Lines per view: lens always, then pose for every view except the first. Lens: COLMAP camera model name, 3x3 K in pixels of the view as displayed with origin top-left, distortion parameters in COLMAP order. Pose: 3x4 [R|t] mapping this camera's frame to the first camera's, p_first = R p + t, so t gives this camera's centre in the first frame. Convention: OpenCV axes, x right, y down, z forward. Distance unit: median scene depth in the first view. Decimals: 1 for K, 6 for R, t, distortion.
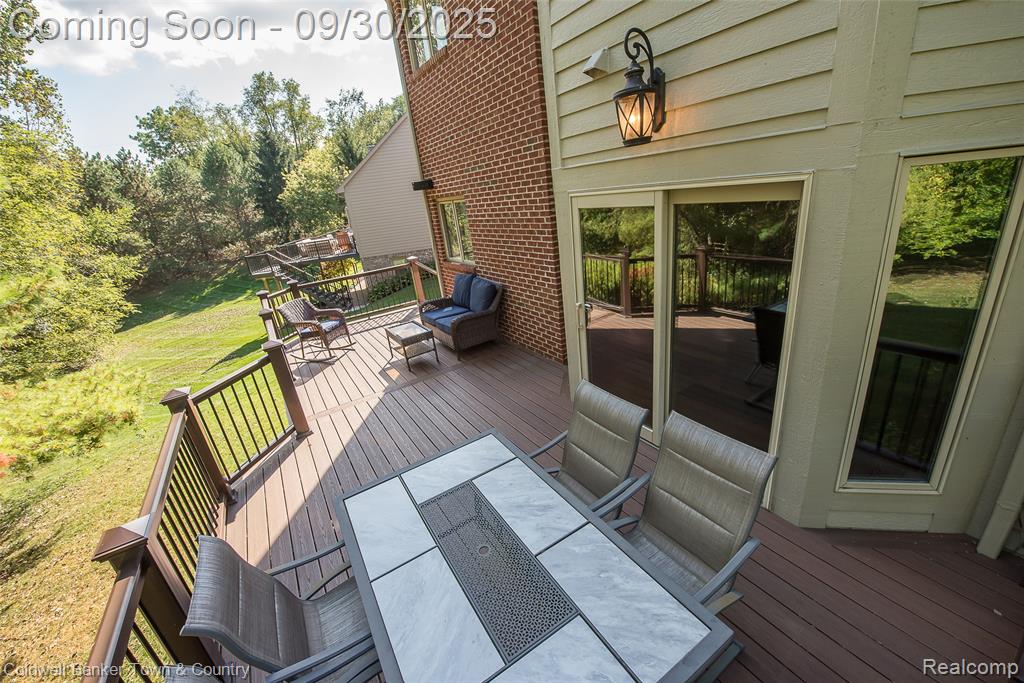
lens RADIAL K [[415.8, 0, 513.8], [0, 415.8, 339.8], [0, 0, 1]] dist [0.000082, -0.000466]
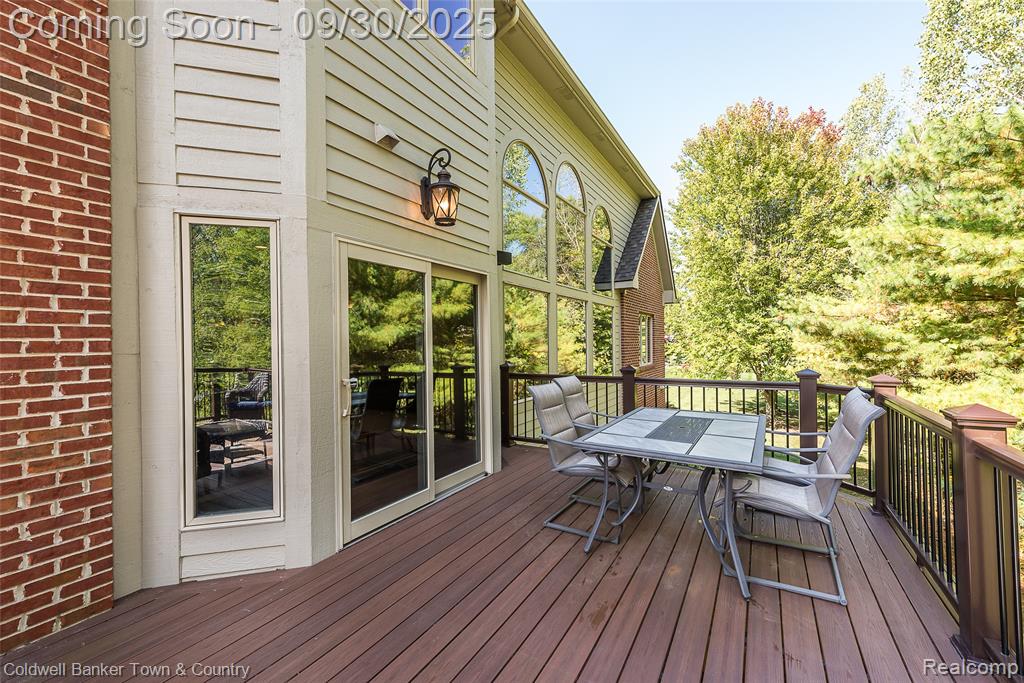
lens RADIAL K [[415.8, 0, 513.8], [0, 415.8, 339.8], [0, 0, 1]] dist [0.000082, -0.000466]
pose [[-0.440959, 0.127917, 0.888365, -0.514673], [0.382203, 0.922324, 0.056908, -0.063974], [-0.812081, 0.364630, -0.455598, 0.873202]]
